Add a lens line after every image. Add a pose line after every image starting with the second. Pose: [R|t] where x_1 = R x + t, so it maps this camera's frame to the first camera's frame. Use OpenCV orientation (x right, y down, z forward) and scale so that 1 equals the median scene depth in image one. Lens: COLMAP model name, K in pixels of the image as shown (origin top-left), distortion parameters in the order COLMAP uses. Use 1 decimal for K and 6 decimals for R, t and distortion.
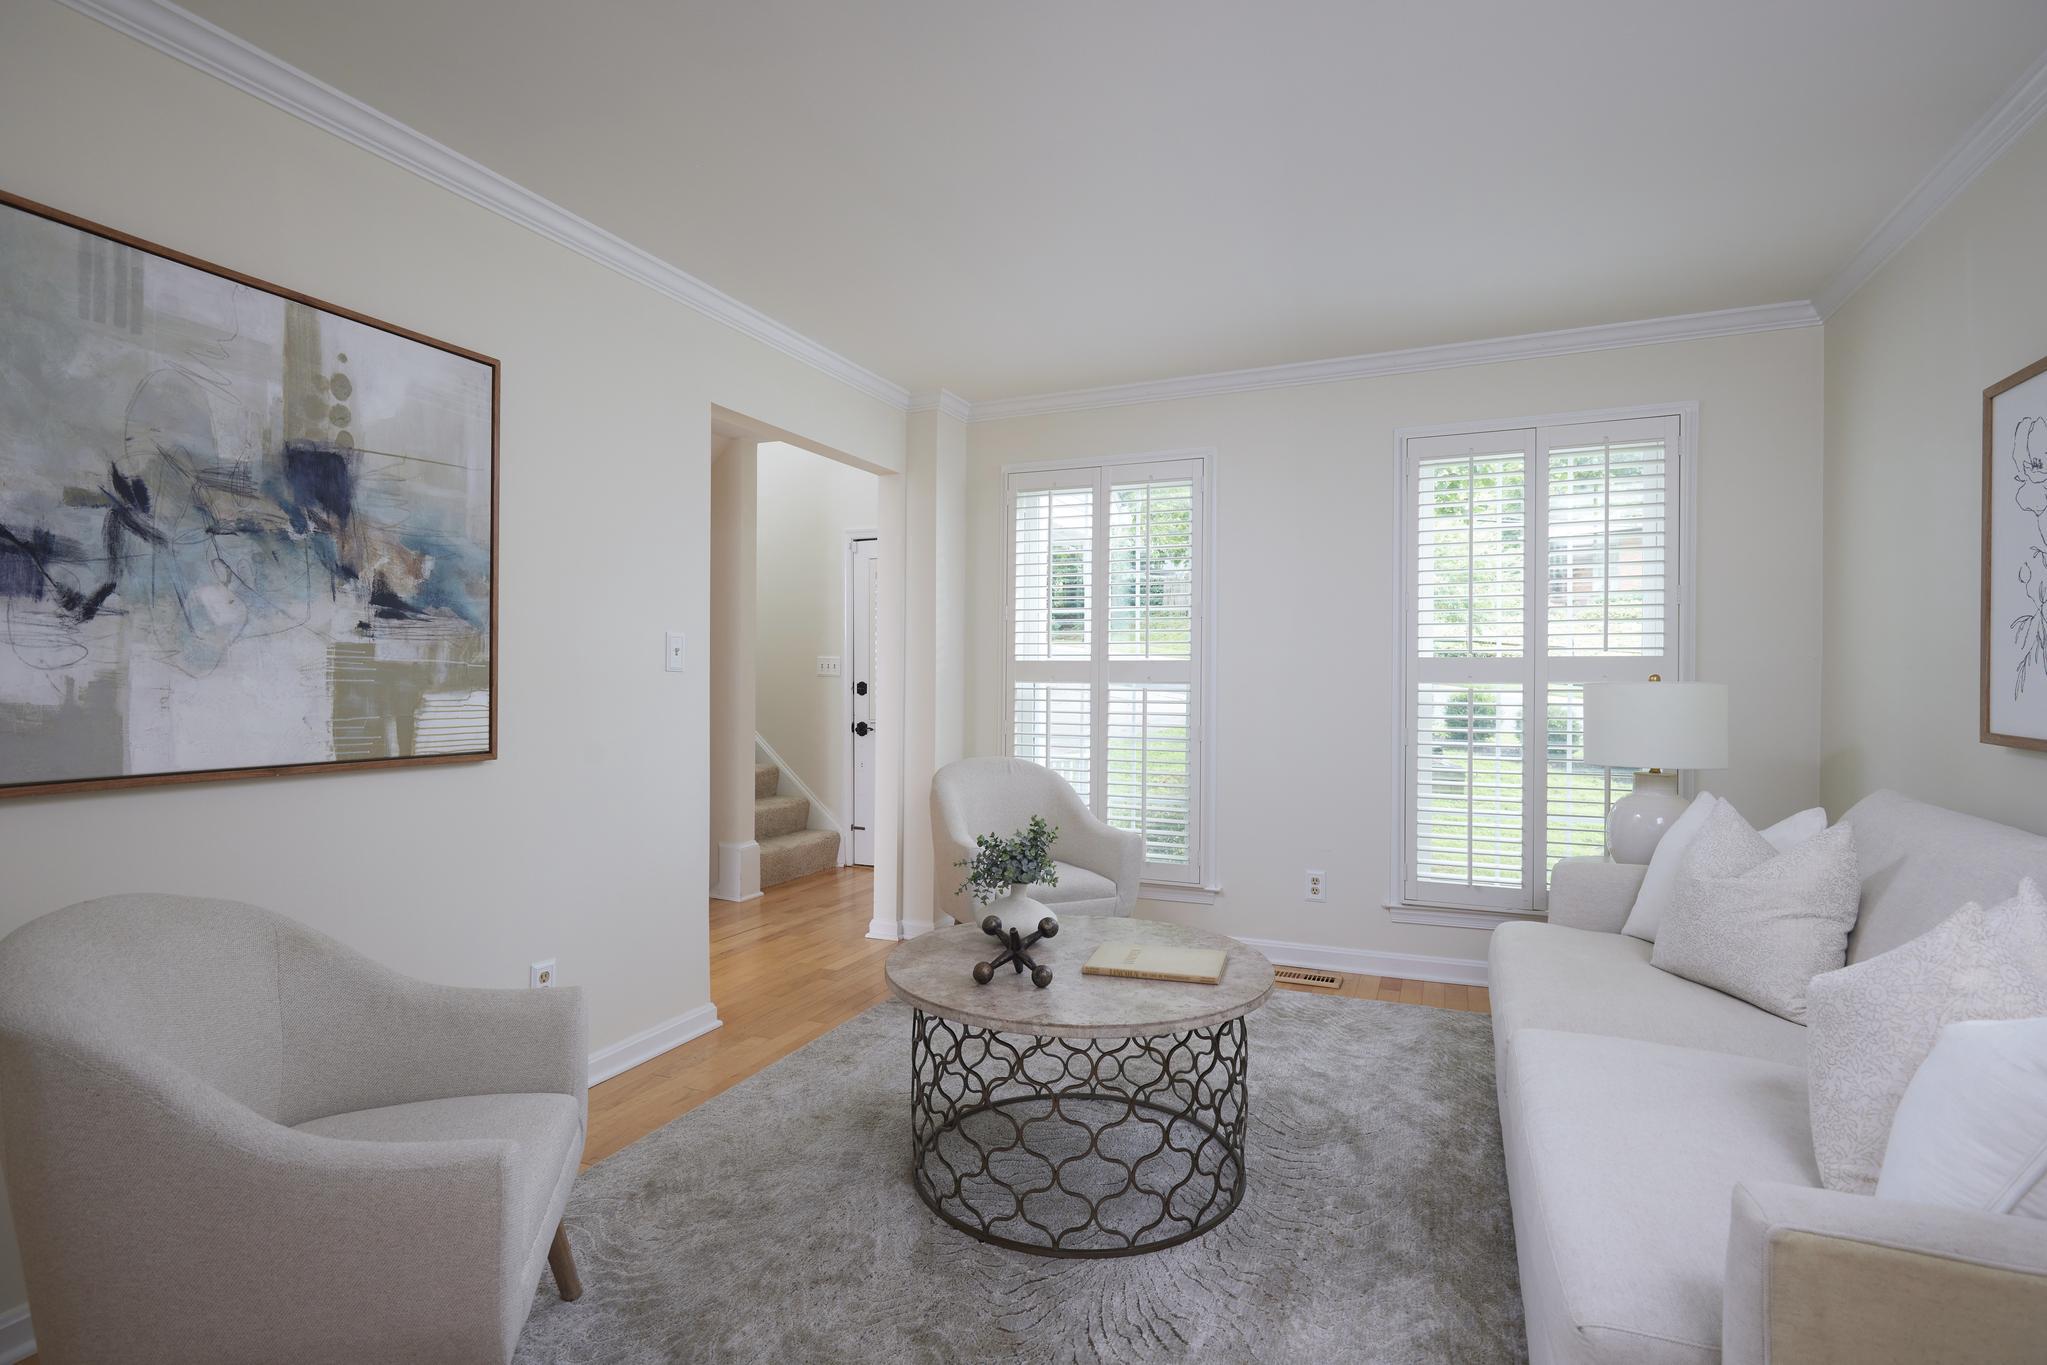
lens RADIAL K [[1005.1, 0, 1023.5], [0, 1005.1, 682.5], [0, 0, 1]] dist [0.002457, 0.000312]
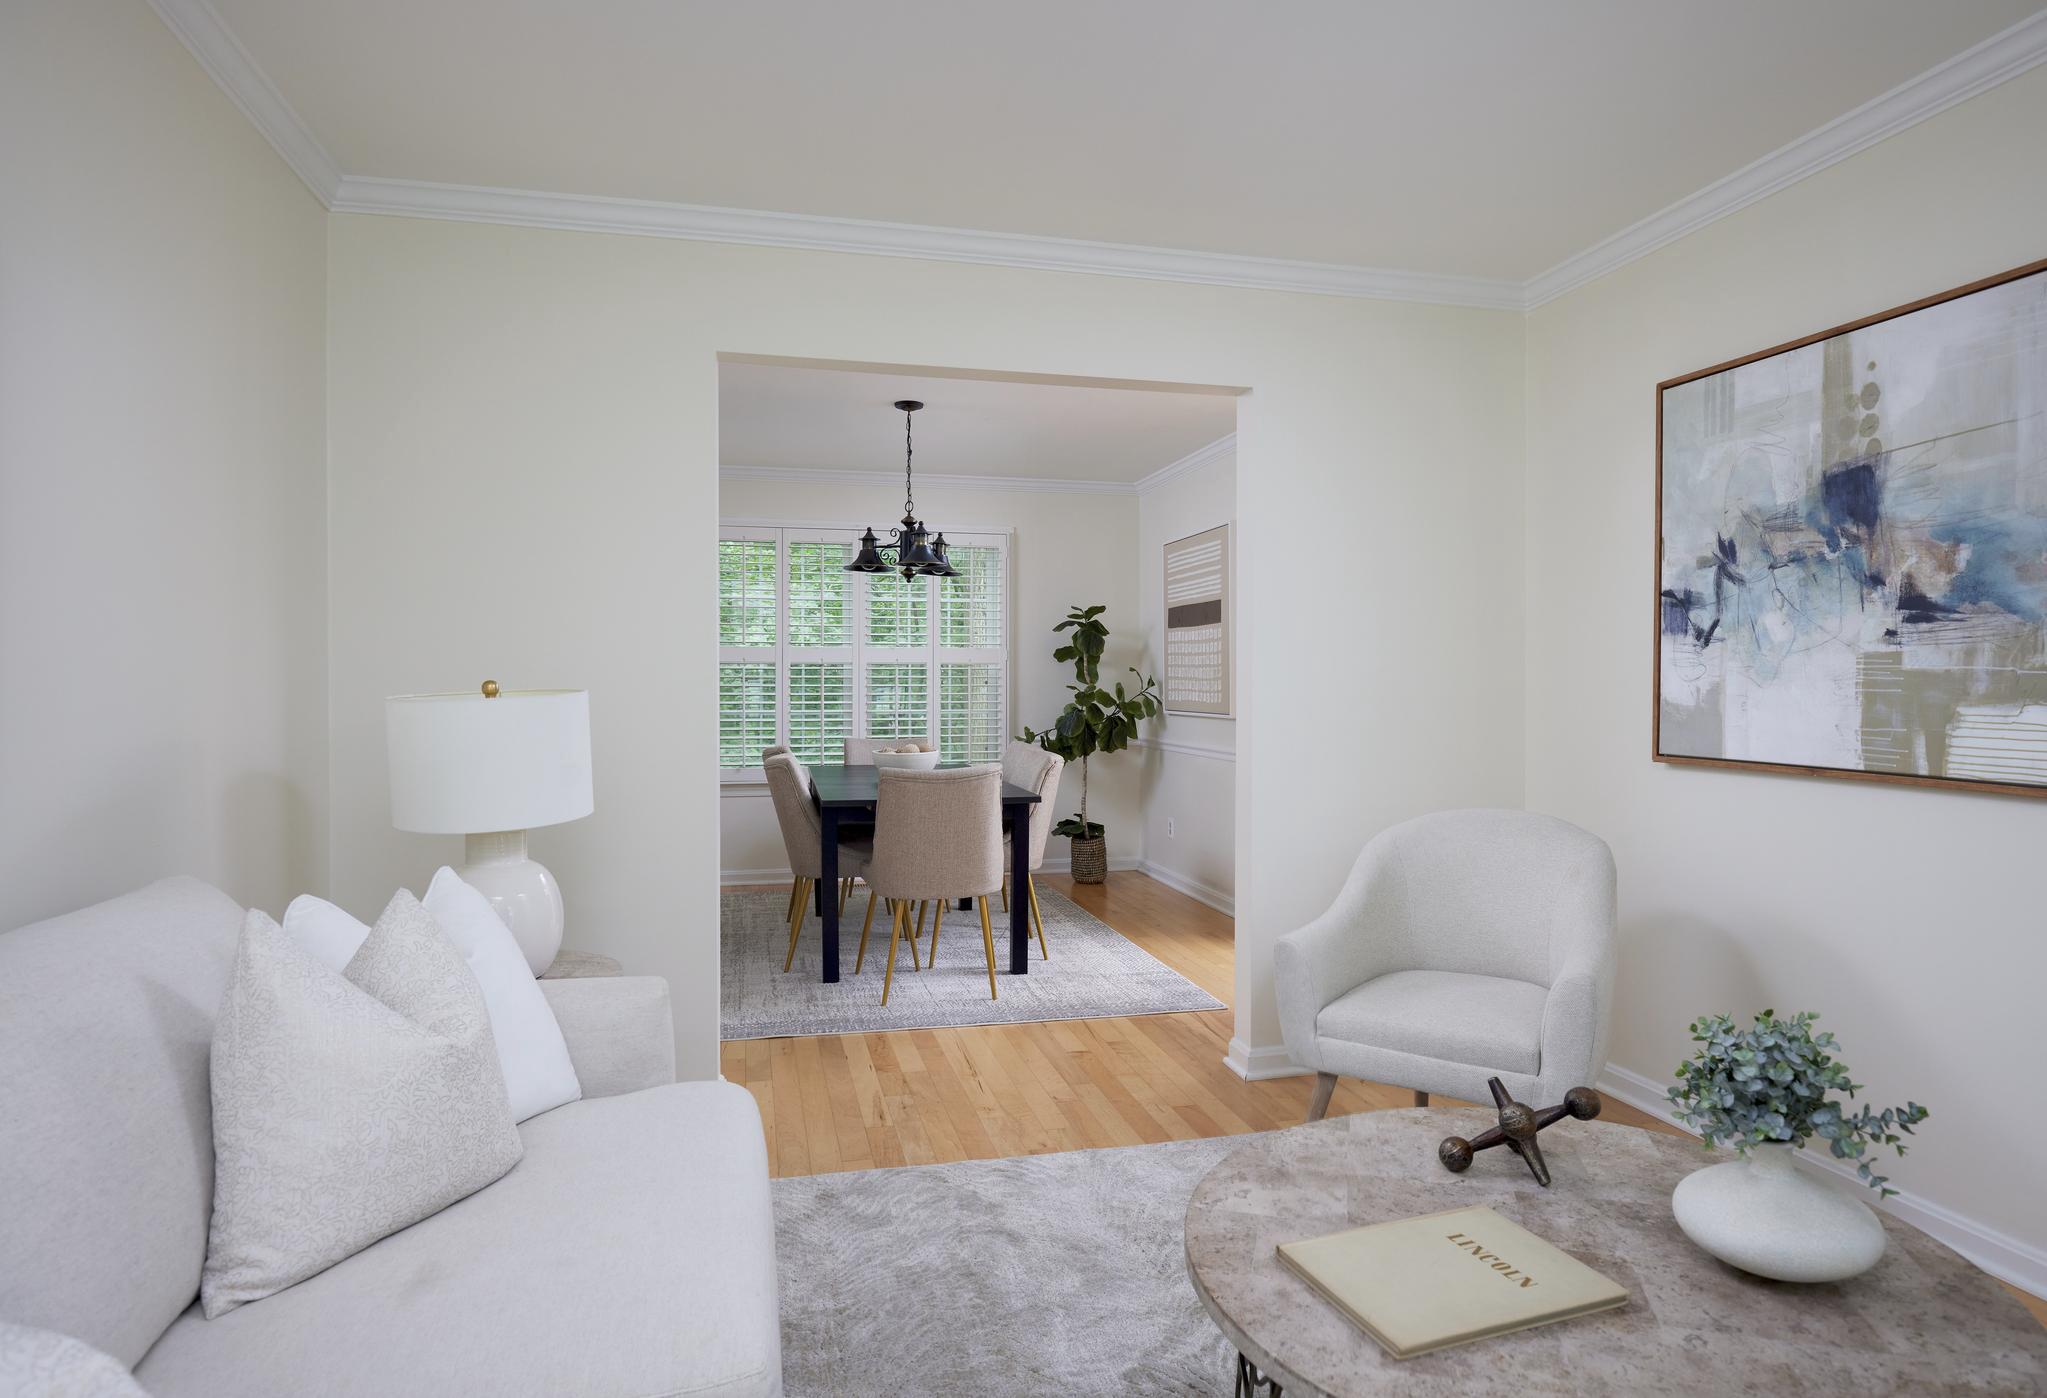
lens RADIAL K [[1165.9, 0, 1023.5], [0, 1165.9, 699.0], [0, 0, 1]] dist [-0.002404, -0.000520]
pose [[-0.809291, 0.005749, -0.587380, 0.688051], [-0.004374, 0.999865, 0.015814, -0.007991], [0.587391, 0.015367, -0.809157, 1.462372]]
